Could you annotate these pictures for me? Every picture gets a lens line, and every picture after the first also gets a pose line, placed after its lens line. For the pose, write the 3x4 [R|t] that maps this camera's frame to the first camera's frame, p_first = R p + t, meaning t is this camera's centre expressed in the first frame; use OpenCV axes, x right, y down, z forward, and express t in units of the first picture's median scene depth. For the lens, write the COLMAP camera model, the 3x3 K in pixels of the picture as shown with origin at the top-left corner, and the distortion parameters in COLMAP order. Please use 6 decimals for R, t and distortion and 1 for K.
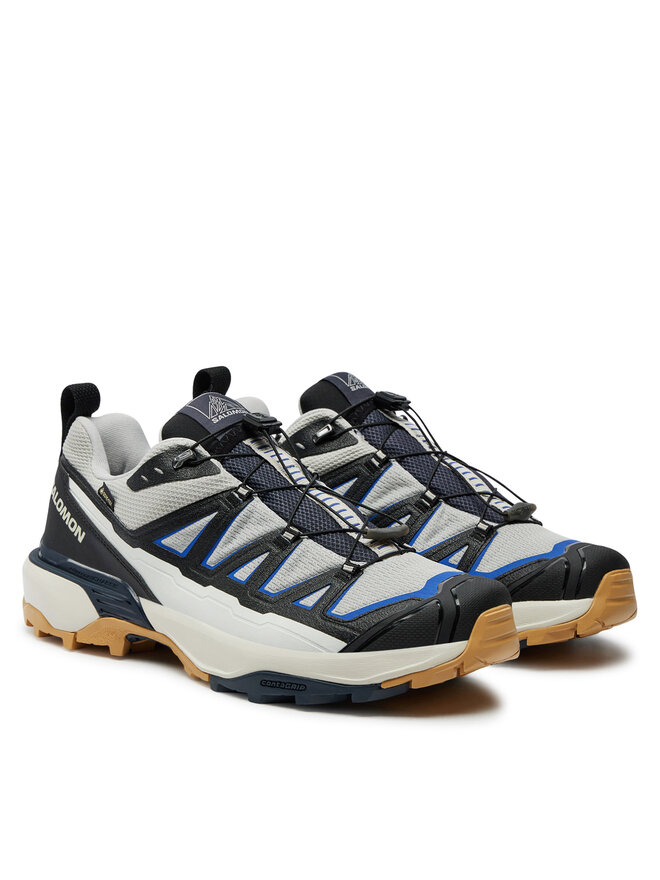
lens RADIAL K [[2374.3, 0, 330.0], [0, 2374.3, 440.0], [0, 0, 1]] dist [0.062394, 0.165318]
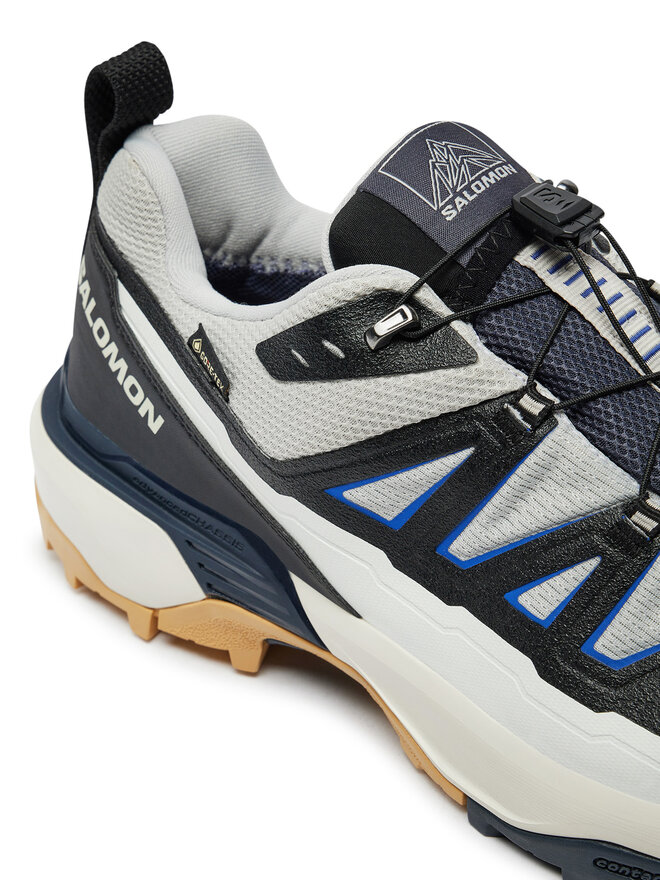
lens RADIAL K [[2366.1, 0, 330.0], [0, 2366.1, 440.0], [0, 0, 1]] dist [0.083506, 0.288480]
pose [[0.999383, -0.033623, 0.010185, -0.077788], [0.026672, 0.914823, 0.402974, -0.148461], [-0.022866, -0.402453, 0.915155, 0.591145]]
